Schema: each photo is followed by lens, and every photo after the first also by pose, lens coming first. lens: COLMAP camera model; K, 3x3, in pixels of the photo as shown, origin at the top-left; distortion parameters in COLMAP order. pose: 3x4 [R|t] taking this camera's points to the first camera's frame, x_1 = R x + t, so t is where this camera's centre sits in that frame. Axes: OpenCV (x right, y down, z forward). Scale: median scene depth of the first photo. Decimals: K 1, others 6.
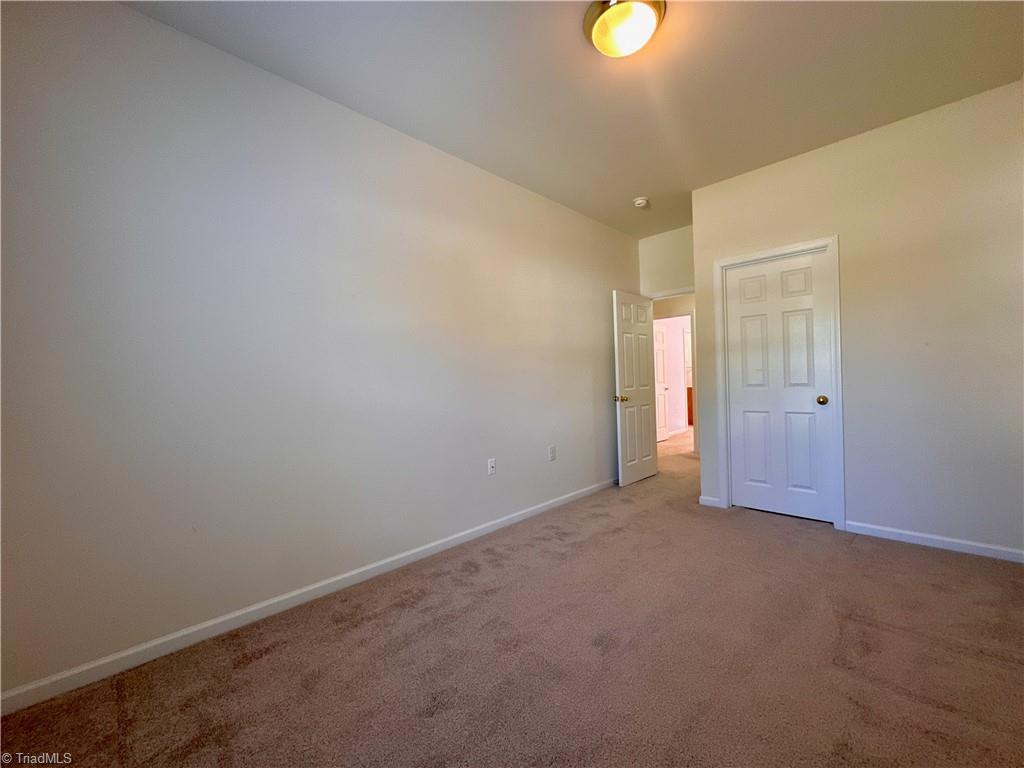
lens RADIAL K [[409.2, 0, 512.0], [0, 409.2, 384.0], [0, 0, 1]] dist [0.000389, -0.000299]
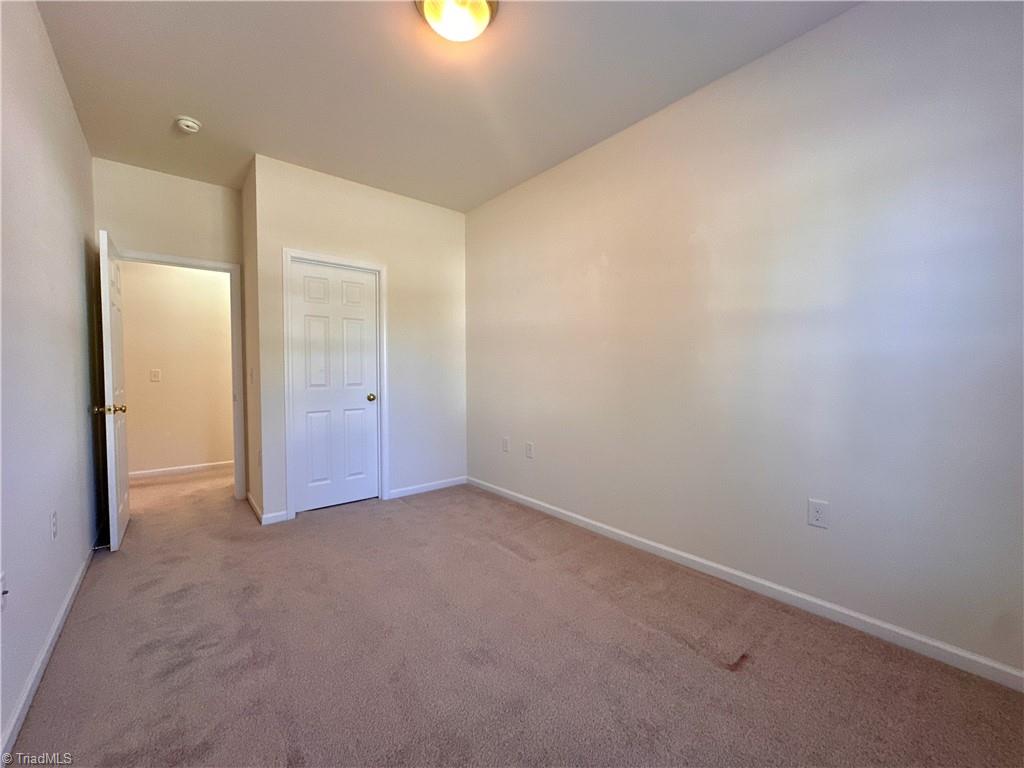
lens RADIAL K [[409.2, 0, 512.0], [0, 409.2, 384.0], [0, 0, 1]] dist [0.000389, -0.000299]
pose [[0.104235, -0.000957, 0.994552, -0.364566], [0.007592, 0.999971, 0.000167, 0.002971], [-0.994524, 0.007533, 0.104240, 0.427733]]
